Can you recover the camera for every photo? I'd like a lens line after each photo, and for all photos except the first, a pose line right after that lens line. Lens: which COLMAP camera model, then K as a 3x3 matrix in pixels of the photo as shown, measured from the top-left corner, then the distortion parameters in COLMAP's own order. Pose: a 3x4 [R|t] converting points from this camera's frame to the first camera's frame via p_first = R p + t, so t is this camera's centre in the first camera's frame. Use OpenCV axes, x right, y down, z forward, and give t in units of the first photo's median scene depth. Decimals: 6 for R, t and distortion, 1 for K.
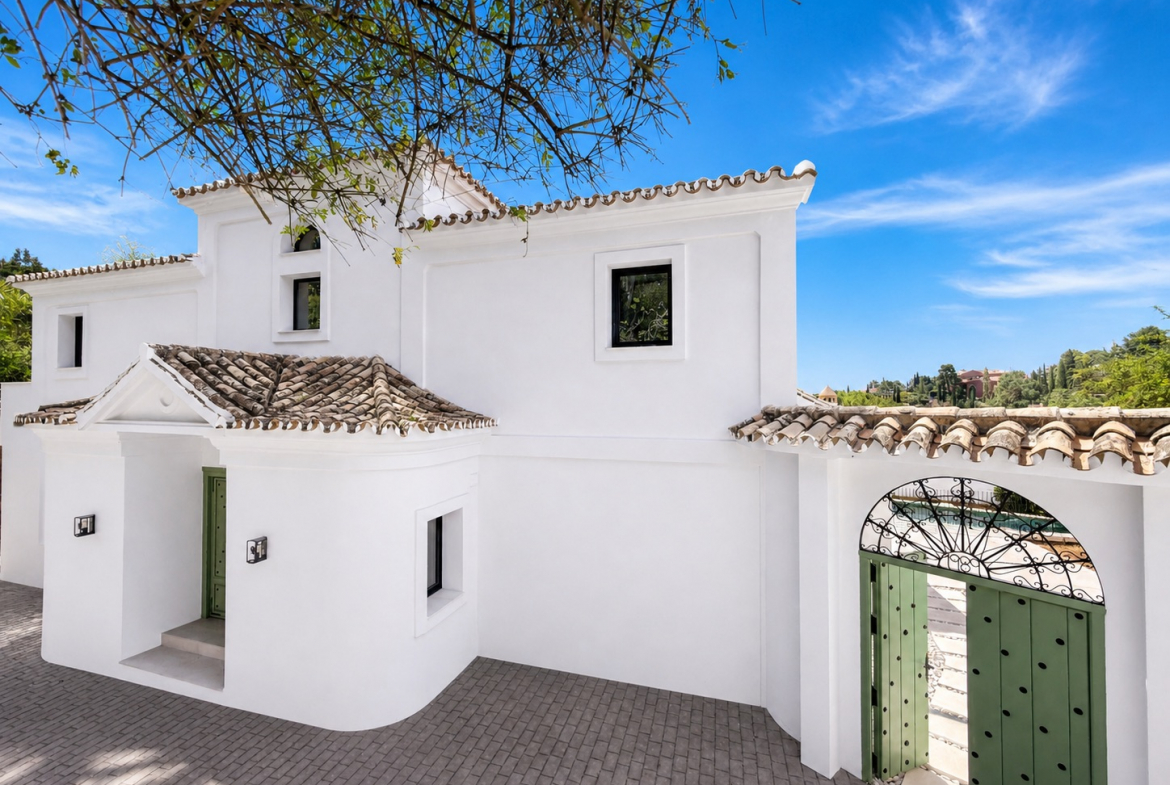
lens RADIAL K [[467.5, 0, 585.0], [0, 467.5, 392.5], [0, 0, 1]] dist [-0.000946, -0.000175]
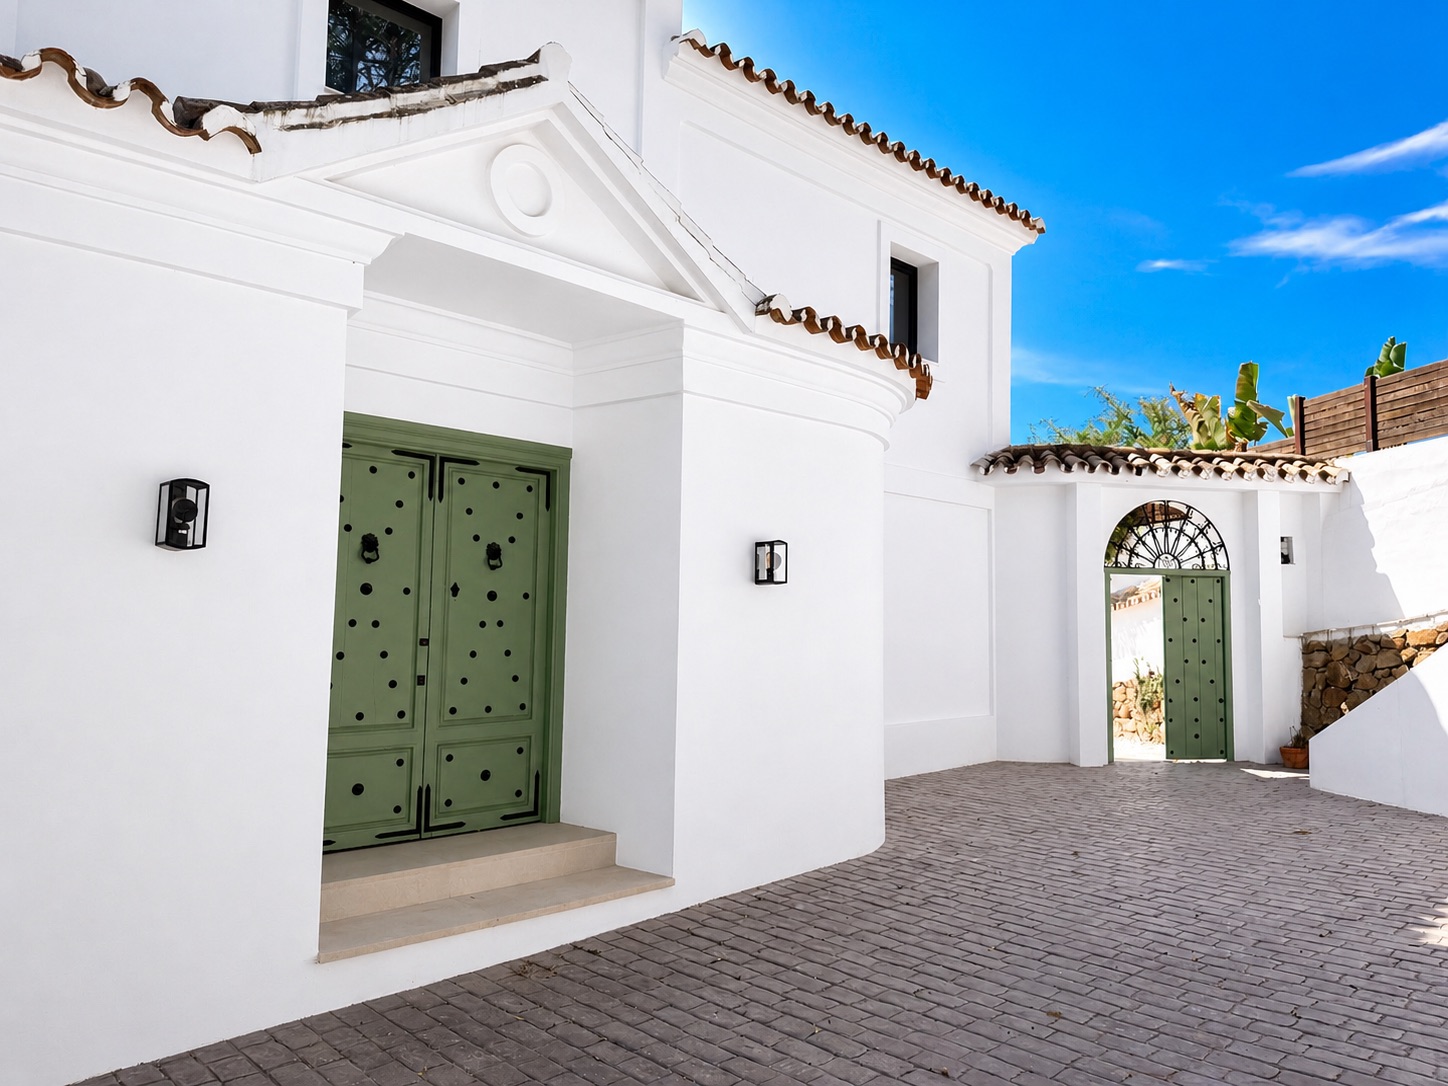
lens RADIAL K [[995.7, 0, 724.0], [0, 995.7, 543.0], [0, 0, 1]] dist [0.007018, 0.000784]
pose [[0.480874, 0.084050, 0.872752, -2.513373], [-0.017058, 0.996103, -0.086530, 0.608791], [-0.876624, 0.026723, 0.480434, 0.751874]]
